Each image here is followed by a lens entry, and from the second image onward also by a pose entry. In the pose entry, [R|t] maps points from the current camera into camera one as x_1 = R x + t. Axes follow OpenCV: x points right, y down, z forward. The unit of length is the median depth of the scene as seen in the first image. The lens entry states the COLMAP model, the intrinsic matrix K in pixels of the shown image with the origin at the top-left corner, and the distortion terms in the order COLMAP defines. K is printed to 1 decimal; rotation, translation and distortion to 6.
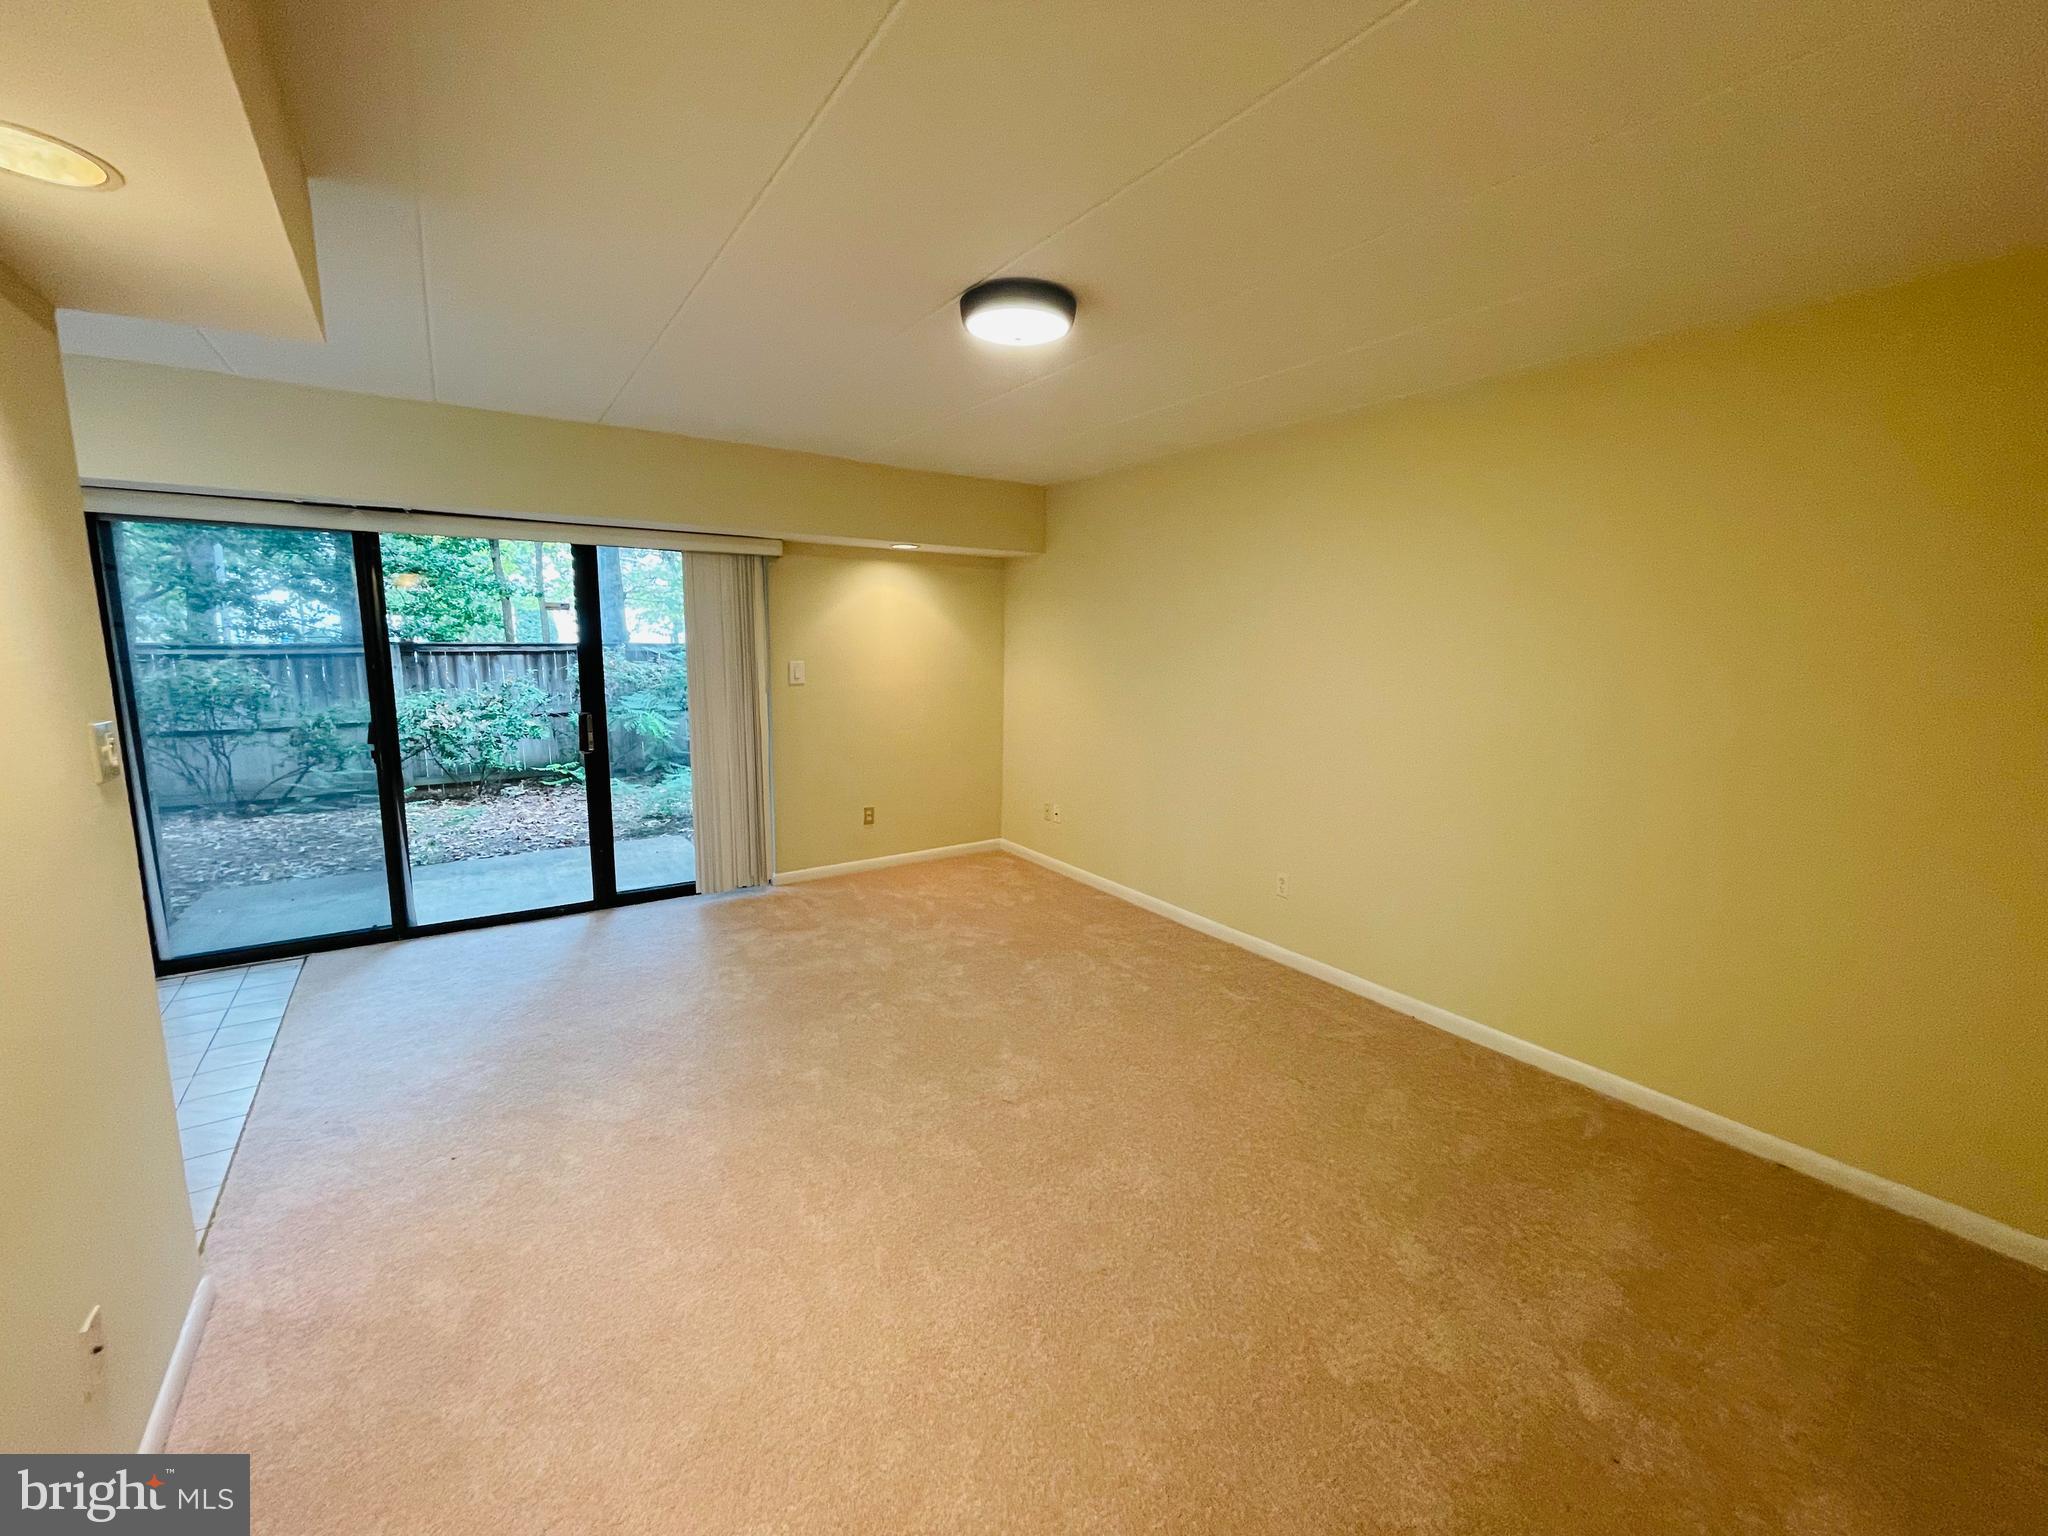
lens RADIAL K [[826.0, 0, 1018.1], [0, 826.0, 766.6], [0, 0, 1]] dist [-0.003555, 0.001225]
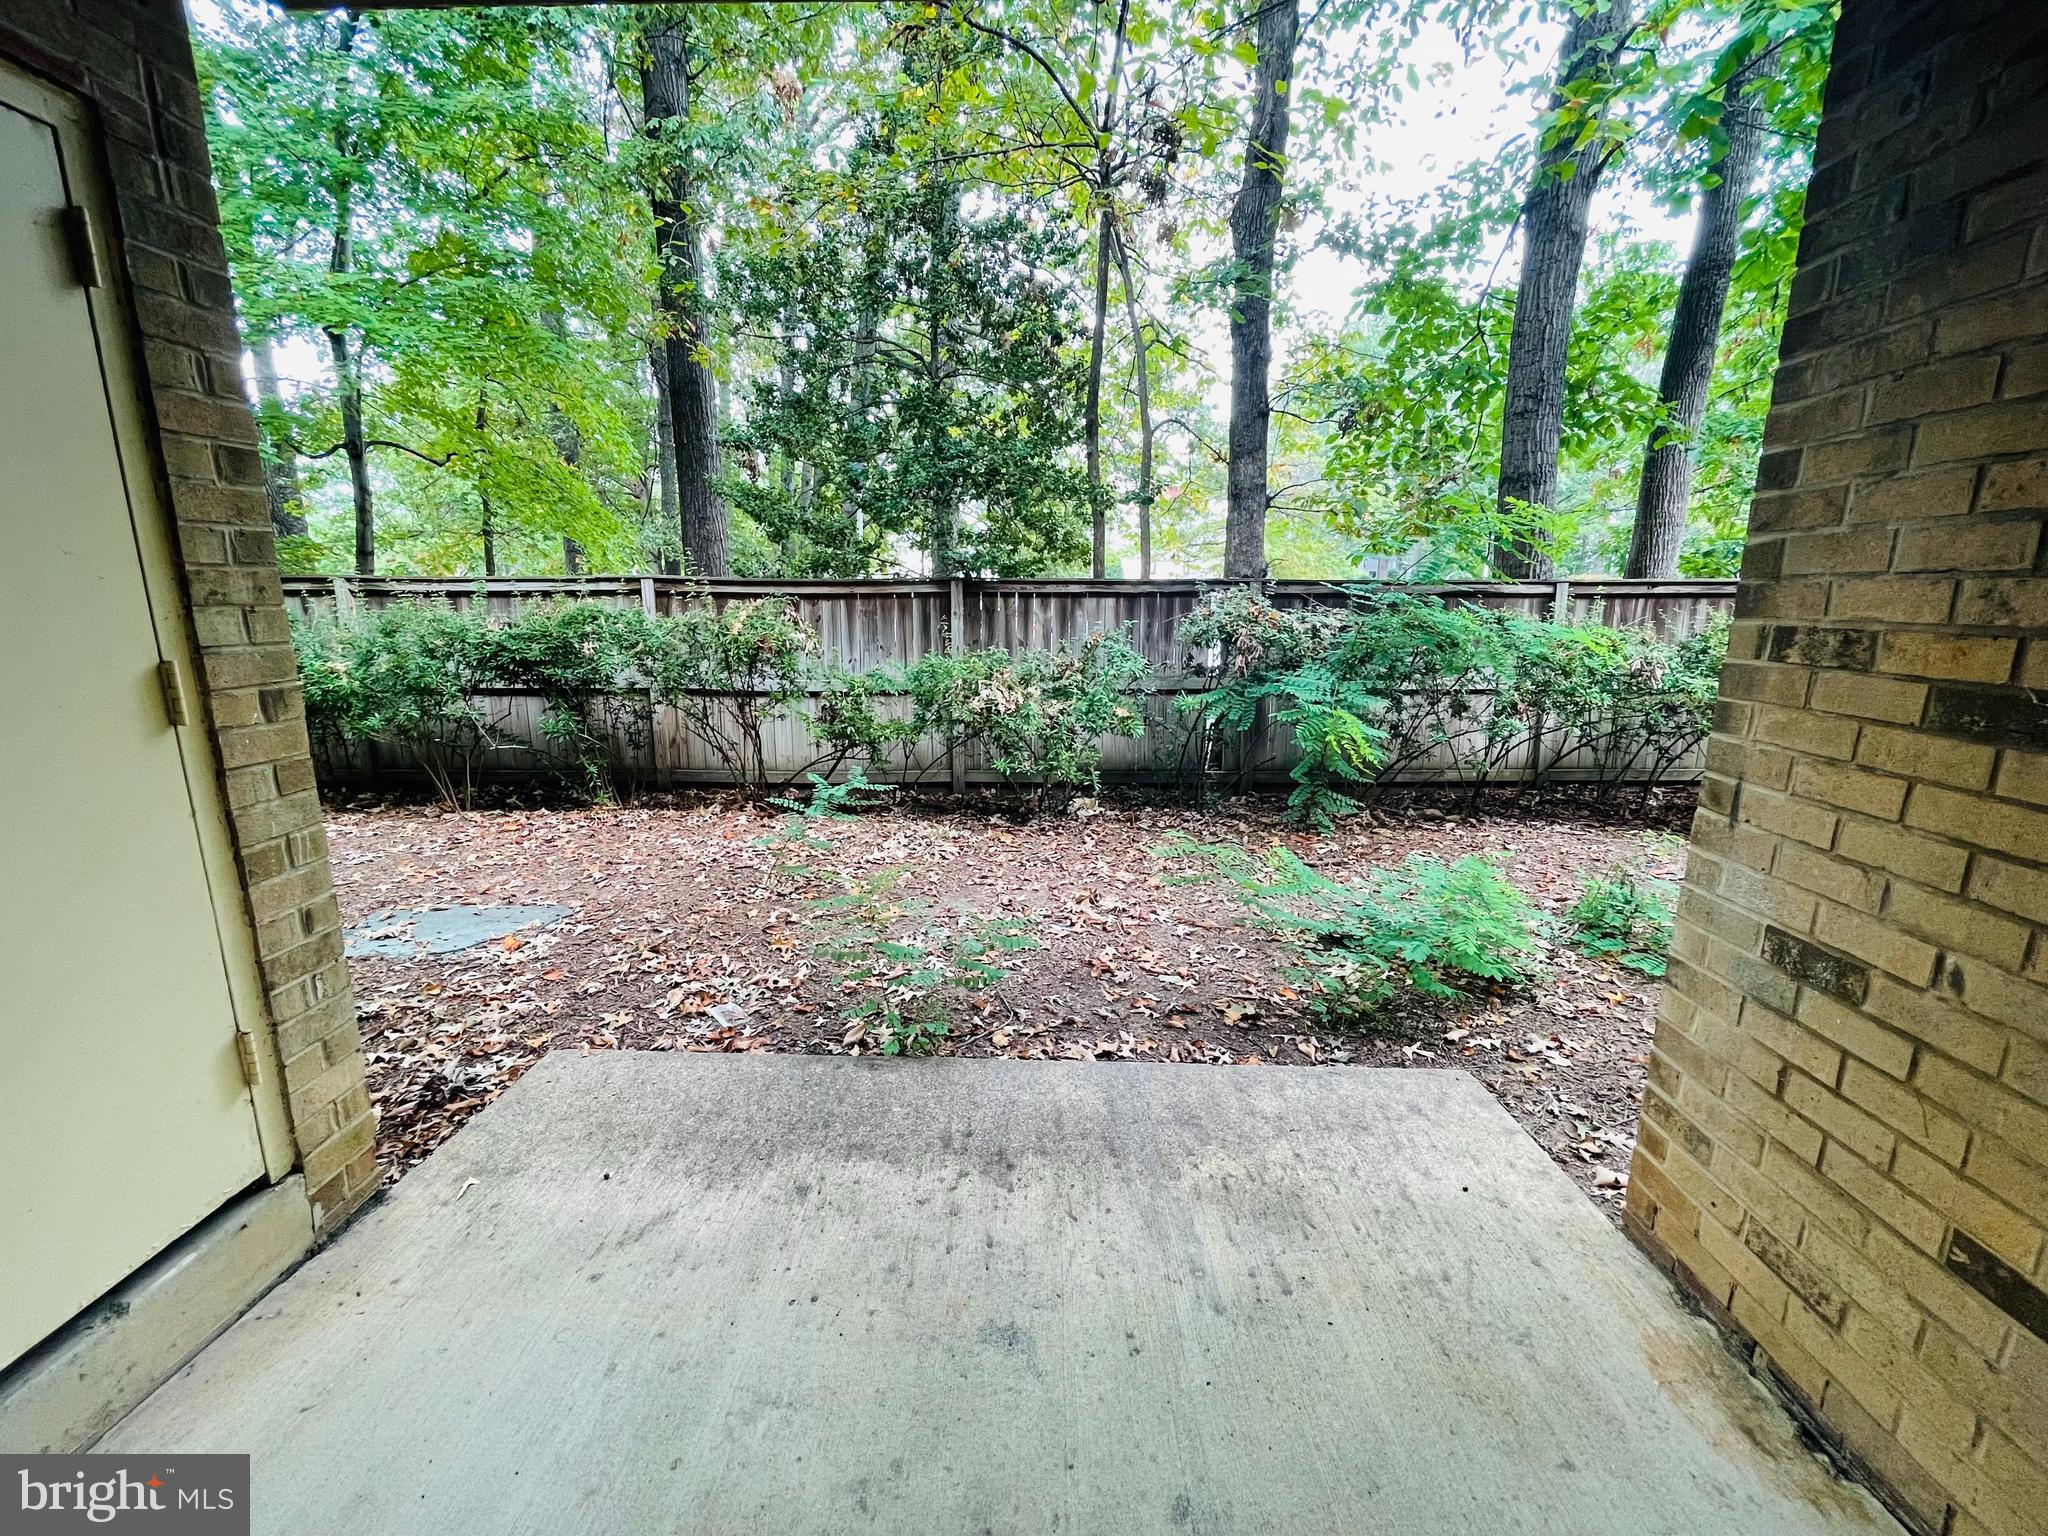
lens RADIAL K [[826.0, 0, 1025.4], [0, 826.0, 767.2], [0, 0, 1]] dist [-0.003555, 0.001225]
pose [[0.815804, 0.114097, -0.566961, -0.288355], [-0.088934, 0.993435, 0.071954, -0.046217], [0.571449, -0.008278, 0.820596, 0.447156]]
